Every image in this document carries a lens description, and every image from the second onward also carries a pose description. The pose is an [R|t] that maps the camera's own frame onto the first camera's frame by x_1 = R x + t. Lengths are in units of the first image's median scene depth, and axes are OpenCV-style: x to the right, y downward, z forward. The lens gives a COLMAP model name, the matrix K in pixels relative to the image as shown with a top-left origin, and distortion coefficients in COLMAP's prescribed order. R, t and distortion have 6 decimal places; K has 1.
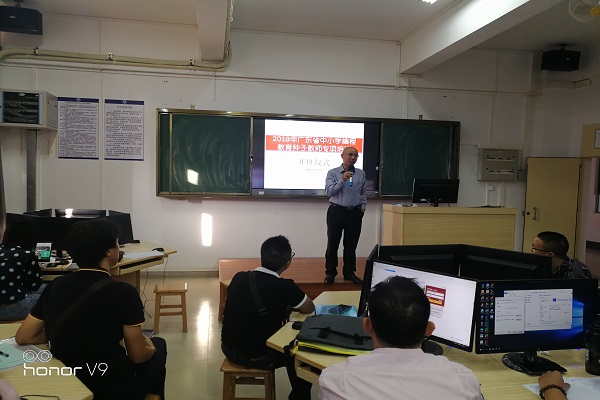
lens RADIAL K [[474.2, 0, 292.4], [0, 474.2, 180.4], [0, 0, 1]] dist [0.001722, 0.018490]
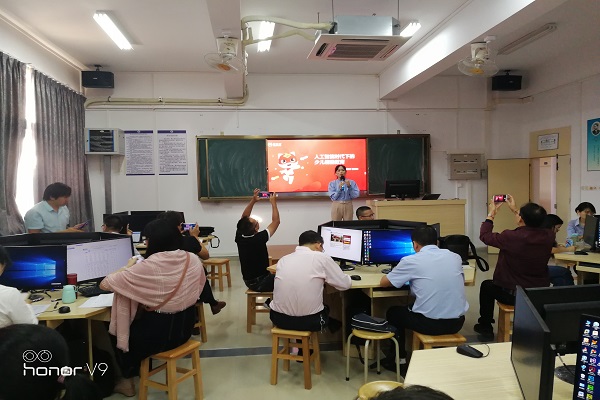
lens RADIAL K [[474.2, 0, 297.1], [0, 474.2, 198.2], [0, 0, 1]] dist [0.001722, 0.018490]
pose [[0.997993, -0.036048, -0.052070, 0.062403], [0.037486, 0.998935, 0.026900, 0.000848], [0.051044, -0.028798, 0.998281, -0.319964]]
